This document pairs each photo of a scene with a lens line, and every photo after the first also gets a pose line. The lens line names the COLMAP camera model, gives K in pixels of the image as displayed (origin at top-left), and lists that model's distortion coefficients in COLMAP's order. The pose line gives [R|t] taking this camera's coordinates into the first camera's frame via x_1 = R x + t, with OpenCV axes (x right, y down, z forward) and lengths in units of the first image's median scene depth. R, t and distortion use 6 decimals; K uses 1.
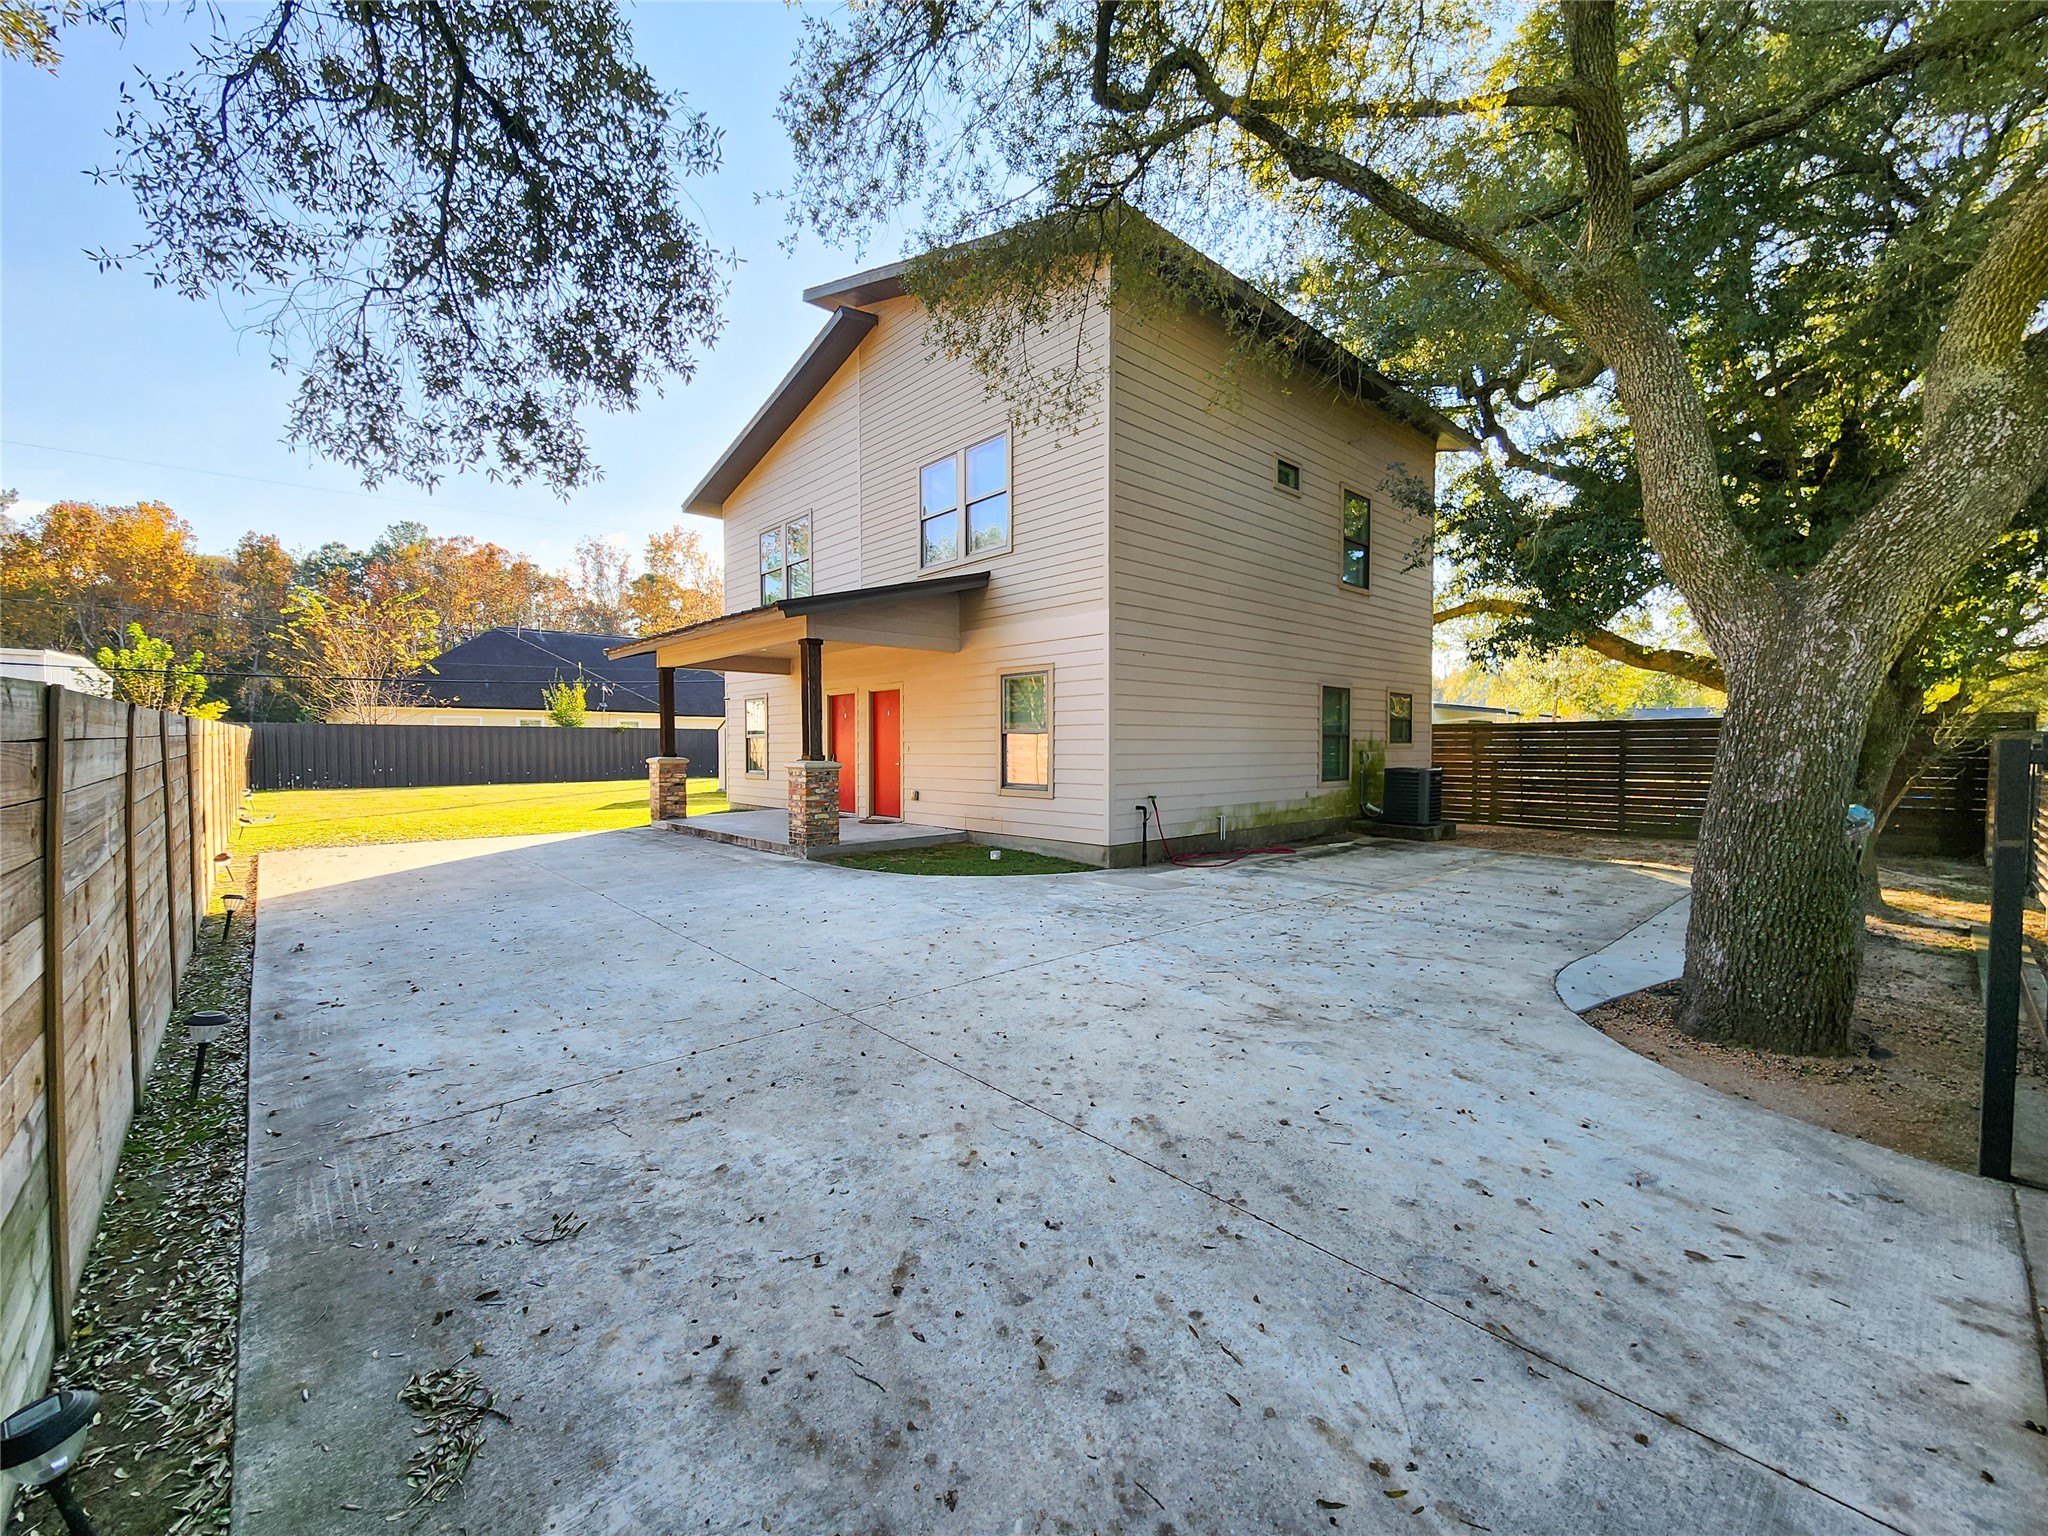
lens RADIAL K [[826.7, 0, 1022.7], [0, 826.7, 776.1], [0, 0, 1]] dist [0.000198, 0.000298]
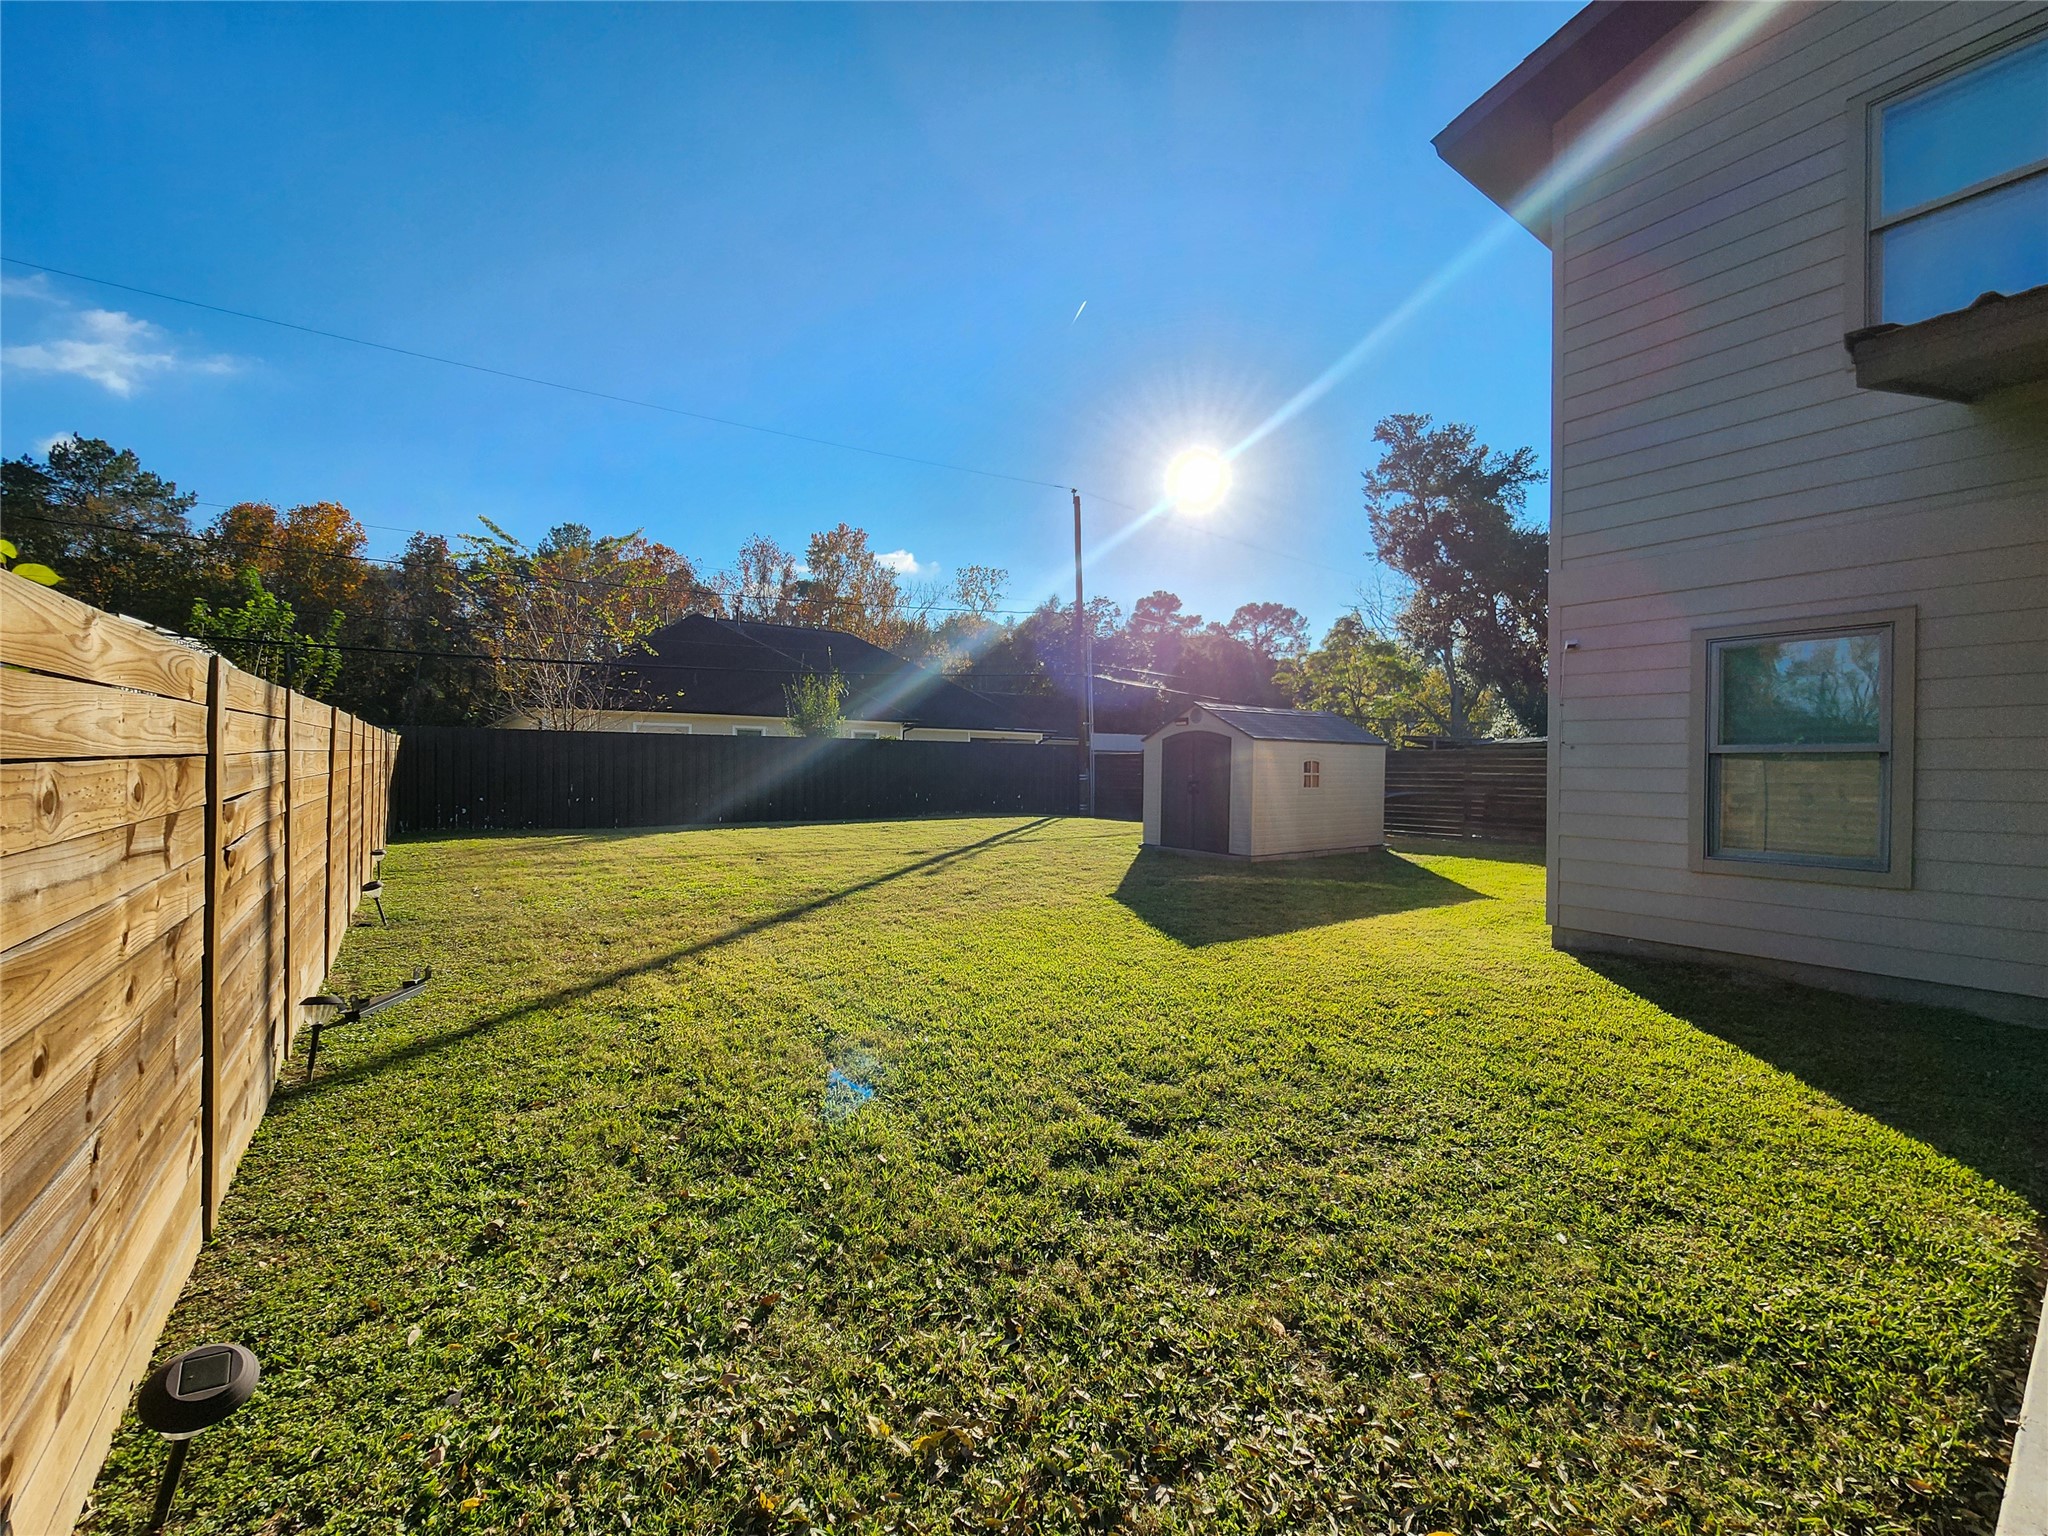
lens RADIAL K [[826.7, 0, 1026.4], [0, 826.7, 759.6], [0, 0, 1]] dist [0.000198, 0.000298]
pose [[0.993700, 0.011314, -0.111499, -0.138151], [-0.016259, 0.998919, -0.043542, -0.005909], [0.110885, 0.045081, 0.992810, 0.152403]]
